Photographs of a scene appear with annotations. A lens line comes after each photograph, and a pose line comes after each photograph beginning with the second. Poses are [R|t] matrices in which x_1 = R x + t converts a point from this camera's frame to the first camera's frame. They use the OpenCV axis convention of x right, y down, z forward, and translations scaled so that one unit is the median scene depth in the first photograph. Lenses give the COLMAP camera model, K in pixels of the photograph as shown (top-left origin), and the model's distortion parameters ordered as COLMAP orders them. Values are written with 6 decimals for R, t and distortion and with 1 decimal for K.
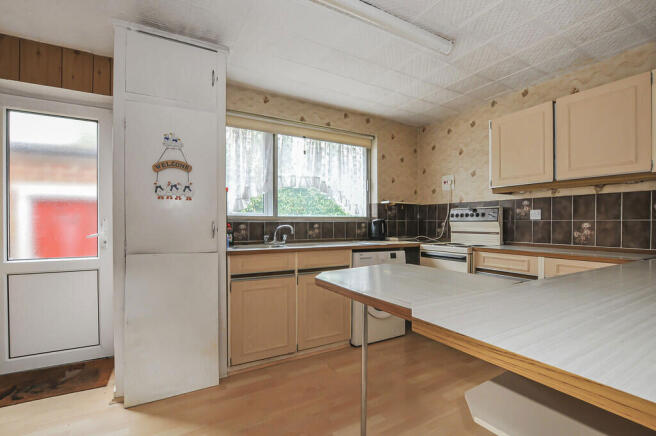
lens RADIAL K [[298.8, 0, 324.5], [0, 298.8, 223.8], [0, 0, 1]] dist [-0.006900, 0.000587]
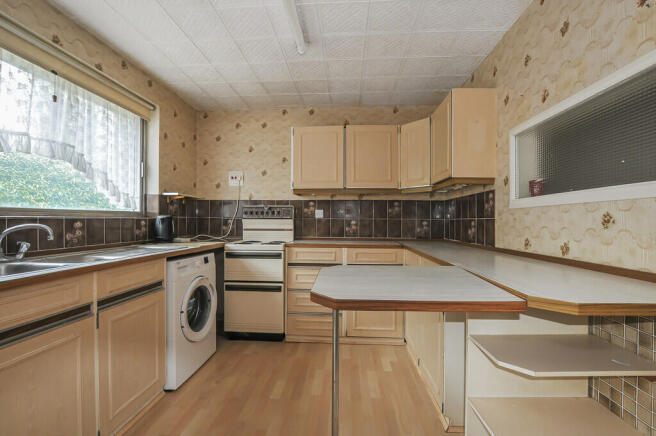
lens RADIAL K [[298.8, 0, 326.7], [0, 298.8, 216.2], [0, 0, 1]] dist [-0.006900, 0.000587]
pose [[0.561104, 0.012427, 0.827652, -0.240613], [-0.001656, 0.999902, -0.013890, -0.002953], [-0.827744, 0.006423, 0.561069, 0.237143]]
